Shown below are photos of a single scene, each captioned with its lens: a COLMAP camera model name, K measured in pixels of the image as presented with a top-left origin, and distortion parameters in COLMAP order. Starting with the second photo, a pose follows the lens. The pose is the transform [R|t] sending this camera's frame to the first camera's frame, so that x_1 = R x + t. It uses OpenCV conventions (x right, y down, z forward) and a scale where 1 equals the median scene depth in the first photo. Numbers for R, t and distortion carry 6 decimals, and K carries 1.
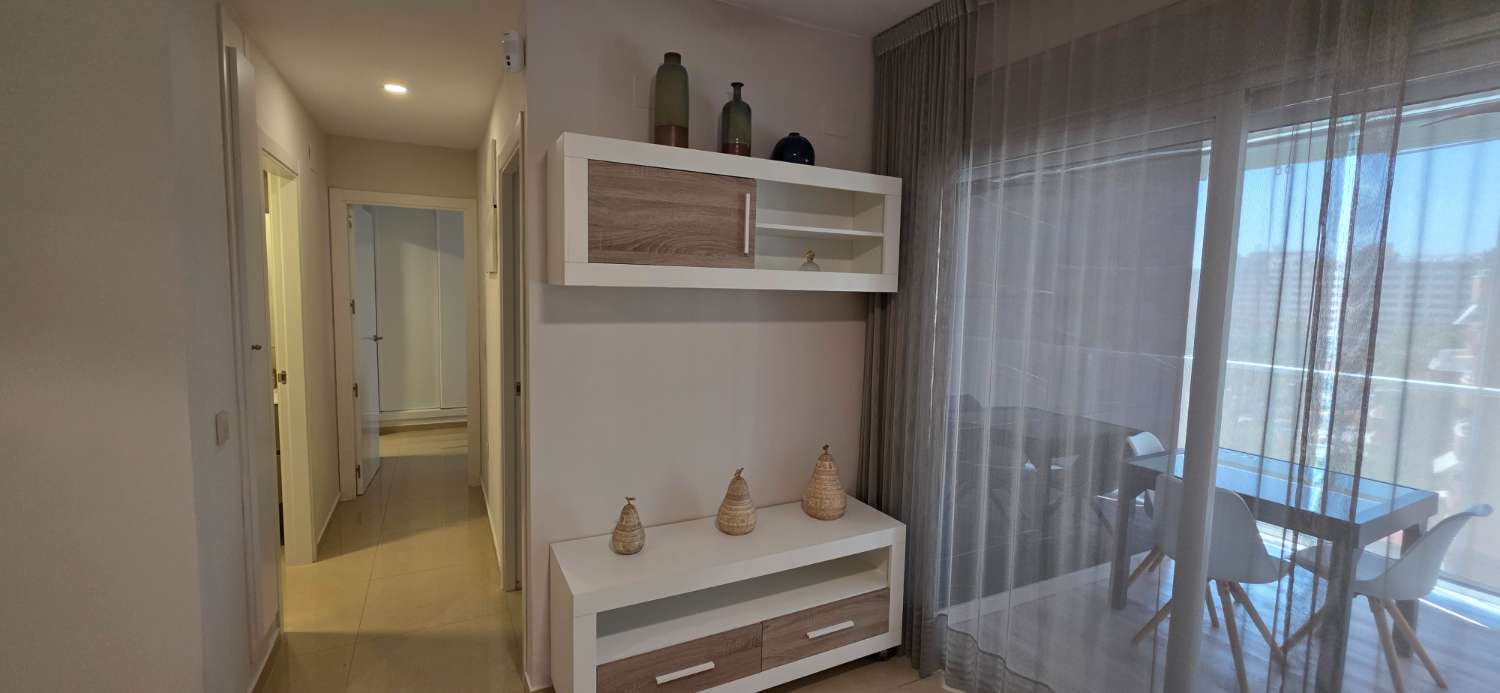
lens RADIAL K [[606.0, 0, 752.6], [0, 606.0, 337.8], [0, 0, 1]] dist [-0.001387, -0.000210]
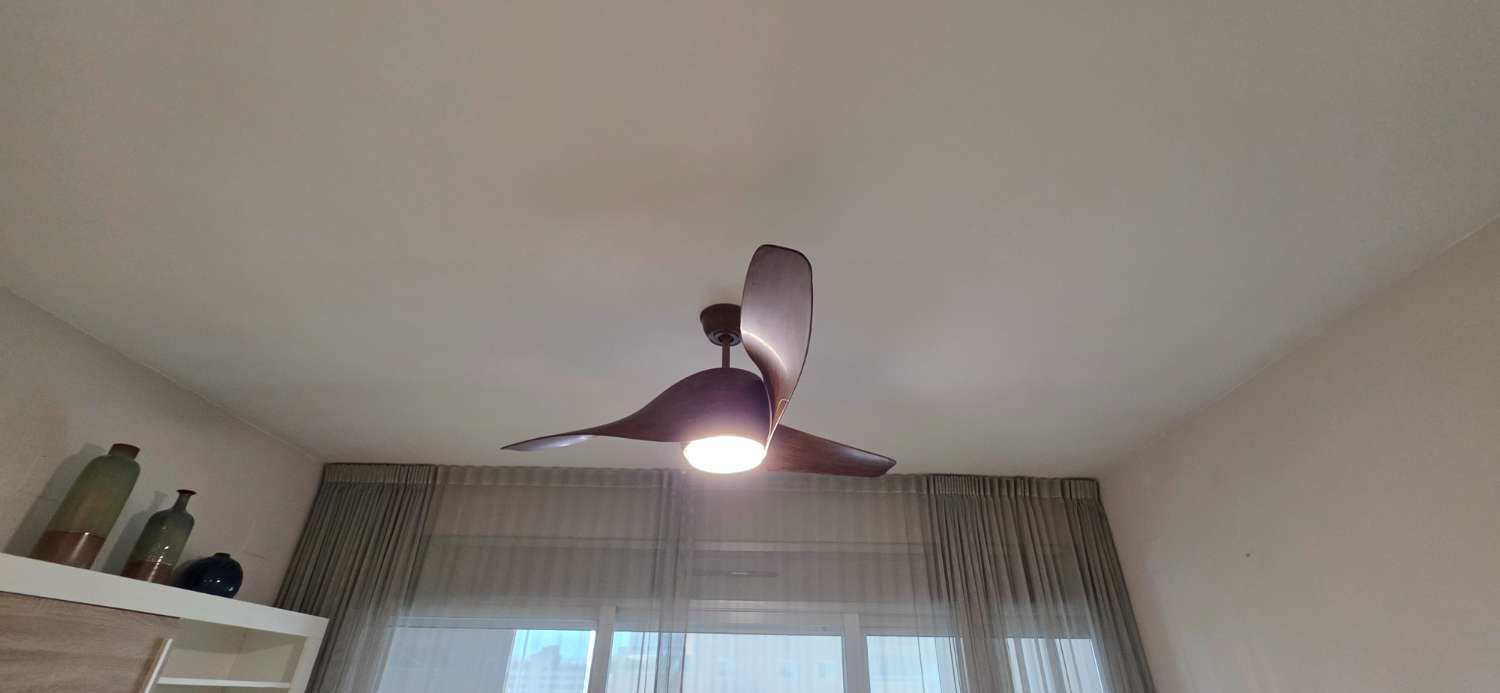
lens RADIAL K [[615.5, 0, 767.9], [0, 615.5, 338.5], [0, 0, 1]] dist [-0.000418, 0.000135]
pose [[0.446916, 0.441243, 0.778184, -0.433707], [0.074637, 0.848467, -0.523959, -0.080288], [-0.891457, 0.292247, 0.346260, -0.111395]]
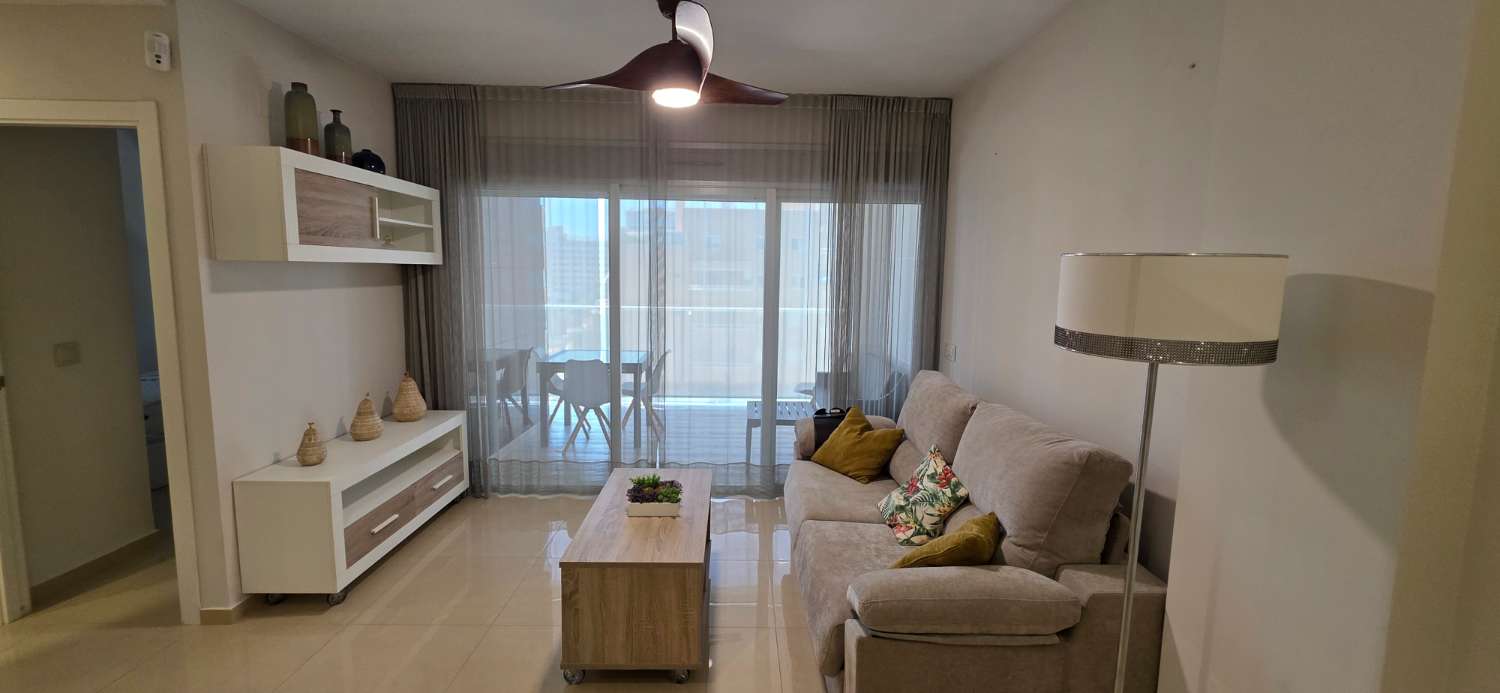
lens RADIAL K [[606.0, 0, 752.6], [0, 606.0, 337.8], [0, 0, 1]] dist [-0.001387, -0.000210]
pose [[0.442211, -0.114545, 0.889567, -0.869979], [0.070845, 0.993173, 0.092668, 0.025090], [-0.894109, 0.022042, 0.447307, -0.421924]]
